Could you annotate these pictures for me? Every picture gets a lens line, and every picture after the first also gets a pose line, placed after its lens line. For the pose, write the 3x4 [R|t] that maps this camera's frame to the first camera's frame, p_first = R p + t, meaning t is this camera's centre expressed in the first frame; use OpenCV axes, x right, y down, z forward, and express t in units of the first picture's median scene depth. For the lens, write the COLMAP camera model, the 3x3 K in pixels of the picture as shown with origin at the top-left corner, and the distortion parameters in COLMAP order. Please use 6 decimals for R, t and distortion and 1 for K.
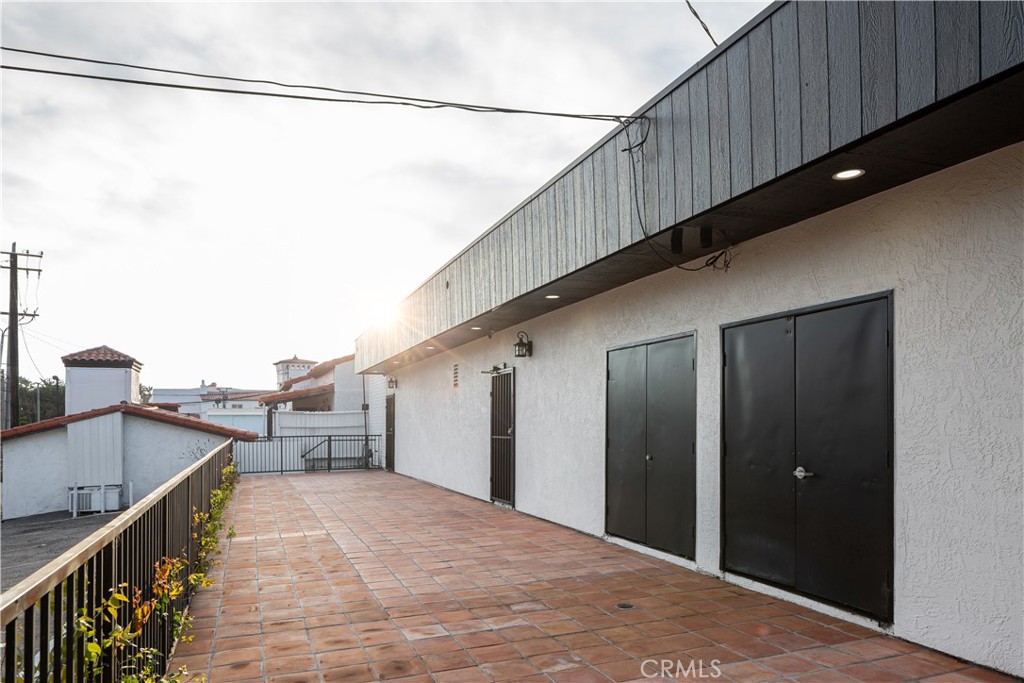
lens RADIAL K [[644.0, 0, 480.7], [0, 644.0, 413.5], [0, 0, 1]] dist [-0.005829, -0.001796]
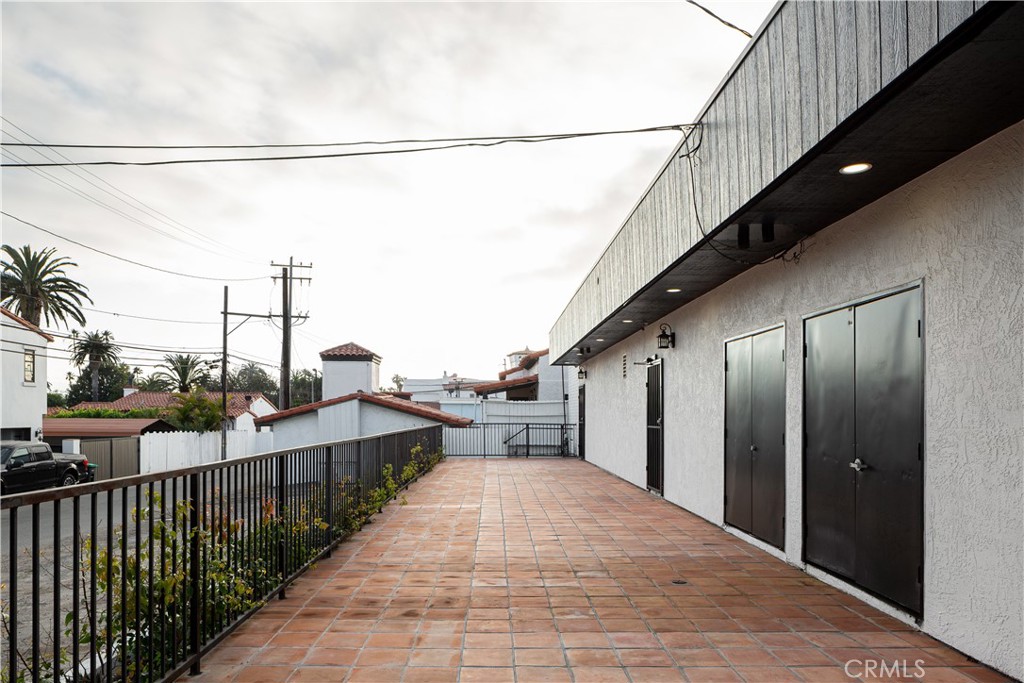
lens RADIAL K [[644.0, 0, 480.7], [0, 644.0, 413.5], [0, 0, 1]] dist [-0.005829, -0.001796]
pose [[0.939963, 0.017949, -0.340804, 0.202728], [-0.012994, 0.999774, 0.016817, 0.003052], [0.341029, -0.011379, 0.939984, -0.088571]]
